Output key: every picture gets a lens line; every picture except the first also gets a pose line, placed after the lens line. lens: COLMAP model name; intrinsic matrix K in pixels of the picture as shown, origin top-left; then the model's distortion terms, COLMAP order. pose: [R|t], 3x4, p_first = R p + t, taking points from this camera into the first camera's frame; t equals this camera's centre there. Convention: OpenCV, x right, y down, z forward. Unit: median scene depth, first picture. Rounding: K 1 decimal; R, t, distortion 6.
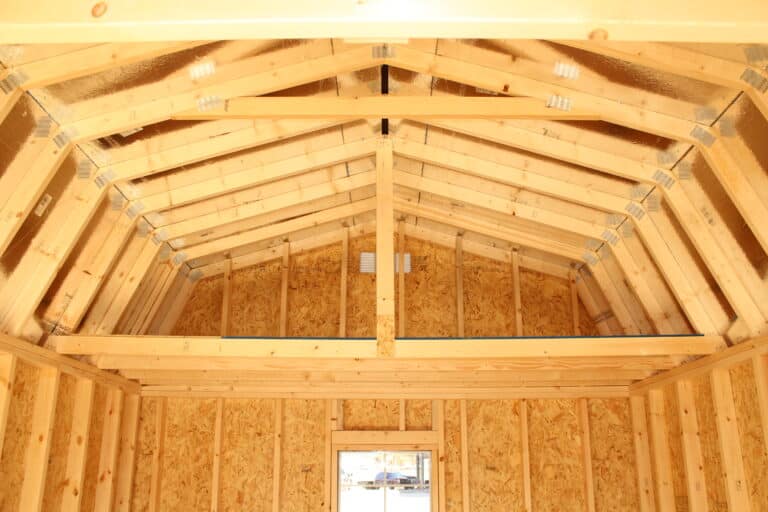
lens RADIAL K [[644.5, 0, 381.3], [0, 644.5, 269.4], [0, 0, 1]] dist [-0.166455, 0.154505]
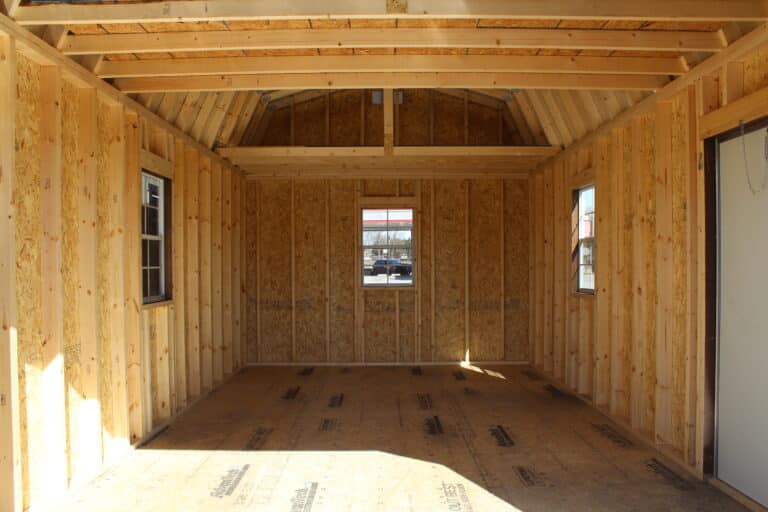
lens RADIAL K [[644.5, 0, 381.3], [0, 644.5, 269.4], [0, 0, 1]] dist [-0.166455, 0.154505]
pose [[0.999964, -0.006378, 0.005551, -0.022847], [0.004334, 0.950338, 0.311190, -0.110362], [-0.007260, -0.311155, 0.950331, -0.751803]]
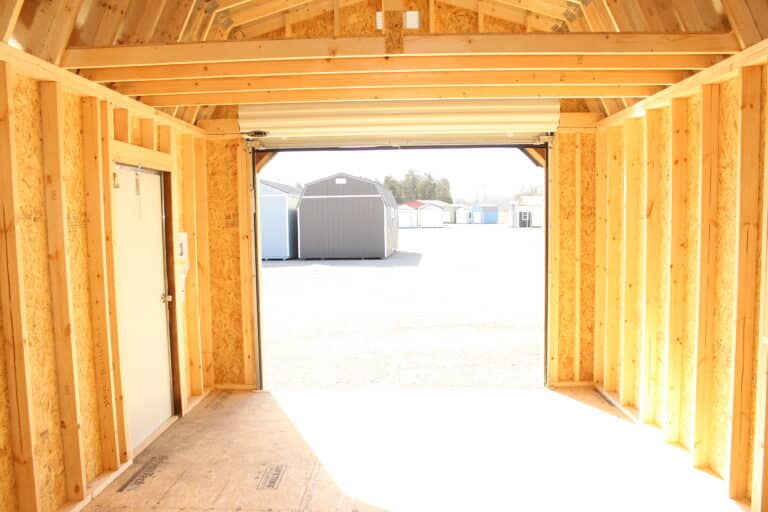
lens RADIAL K [[644.5, 0, 381.3], [0, 644.5, 269.4], [0, 0, 1]] dist [-0.166455, 0.154505]
pose [[-0.999471, 0.014604, 0.029045, -0.004204], [0.007591, 0.973561, -0.228303, 0.327129], [-0.031612, -0.227961, -0.973157, 0.845840]]
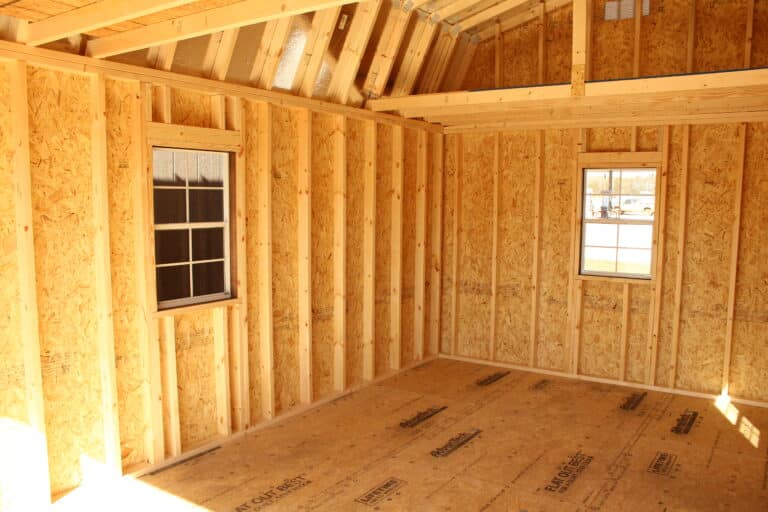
lens RADIAL K [[644.5, 0, 381.3], [0, 644.5, 269.4], [0, 0, 1]] dist [-0.166455, 0.154505]
pose [[0.833166, 0.065740, -0.549102, 0.308796], [0.161305, 0.920846, 0.354997, -0.050195], [0.528976, -0.384344, 0.756613, -0.275825]]
